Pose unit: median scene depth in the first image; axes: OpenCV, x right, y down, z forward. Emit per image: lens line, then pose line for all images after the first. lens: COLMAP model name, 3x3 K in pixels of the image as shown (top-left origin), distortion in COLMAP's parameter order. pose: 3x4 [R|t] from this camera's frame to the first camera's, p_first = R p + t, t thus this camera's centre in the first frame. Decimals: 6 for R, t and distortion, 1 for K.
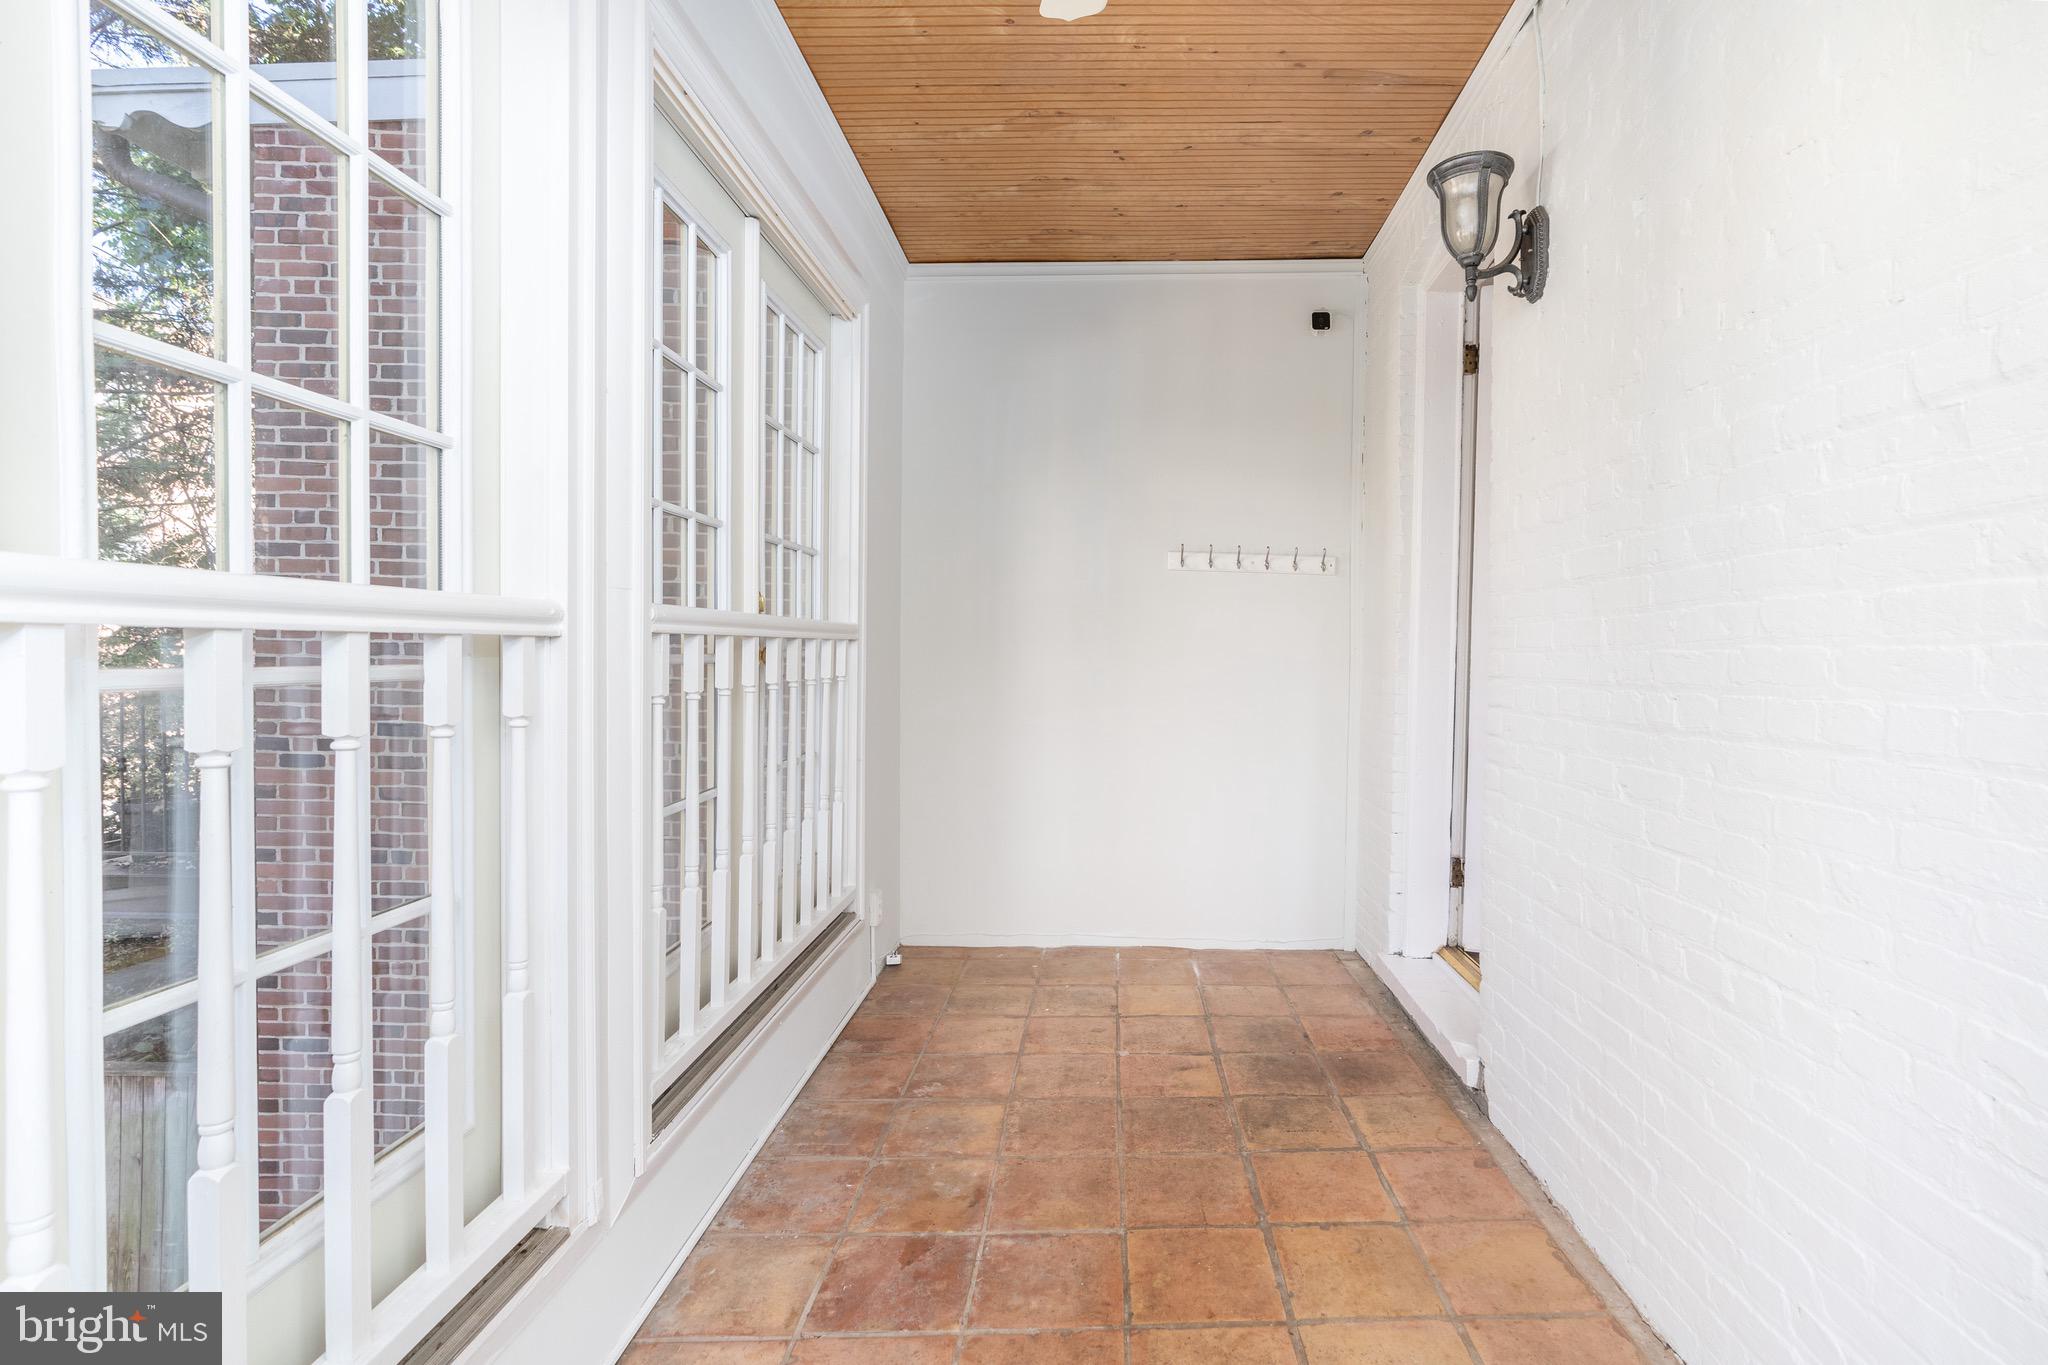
lens RADIAL K [[898.0, 0, 1040.0], [0, 898.0, 680.8], [0, 0, 1]] dist [-0.003255, 0.000829]
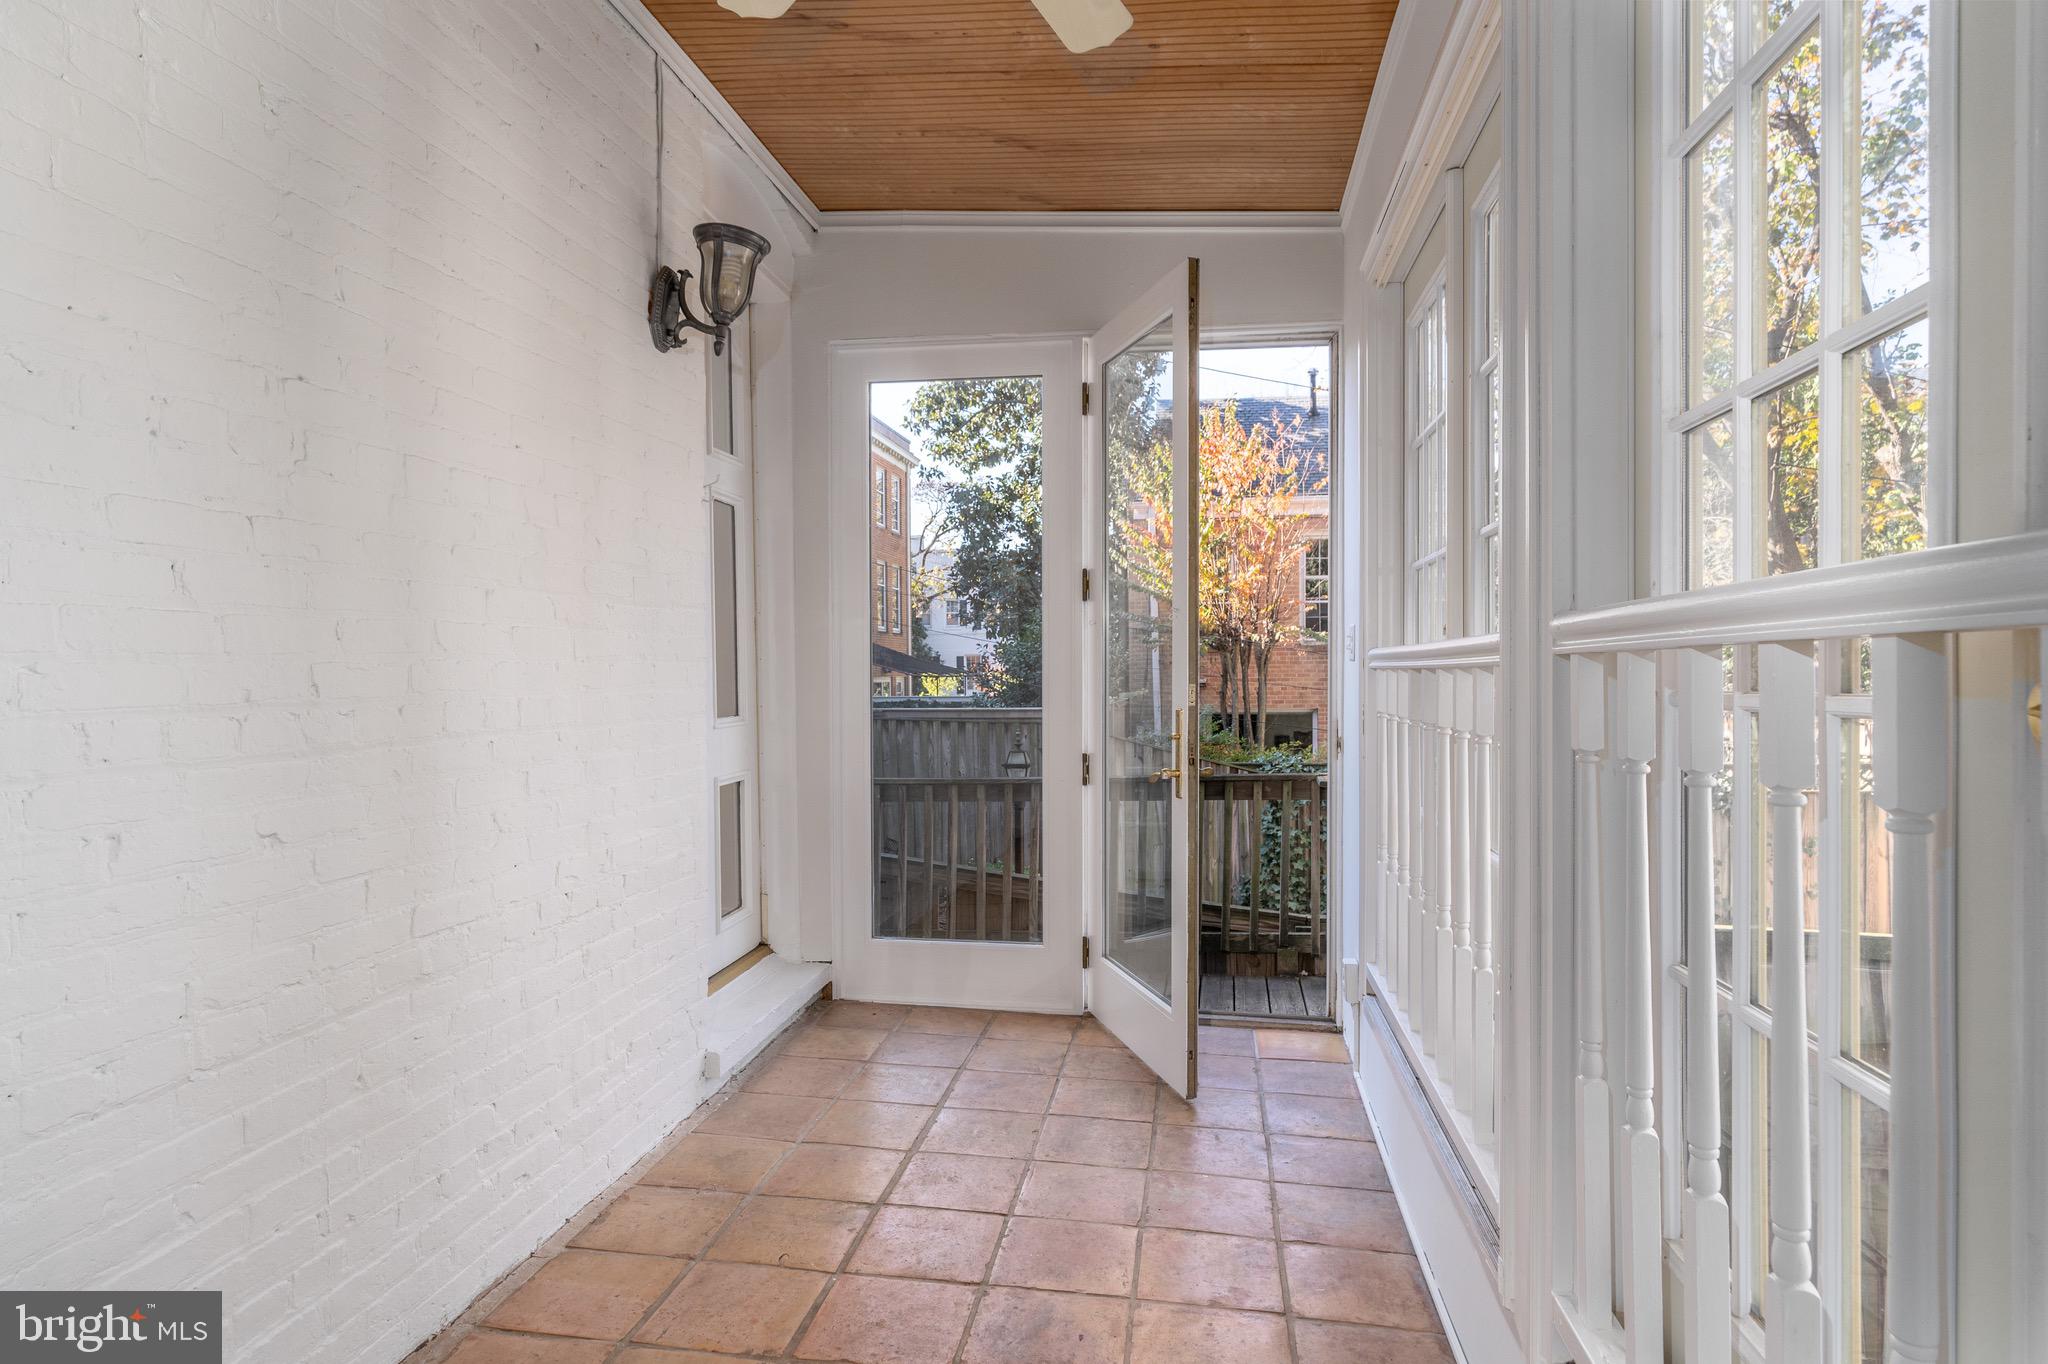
lens RADIAL K [[1205.7, 0, 986.2], [0, 1205.7, 678.1], [0, 0, 1]] dist [0.004065, -0.001522]
pose [[-0.992424, -0.013667, 0.122098, -0.098243], [-0.008917, 0.999185, 0.039366, -0.072468], [-0.122536, 0.037979, -0.991737, 2.190125]]
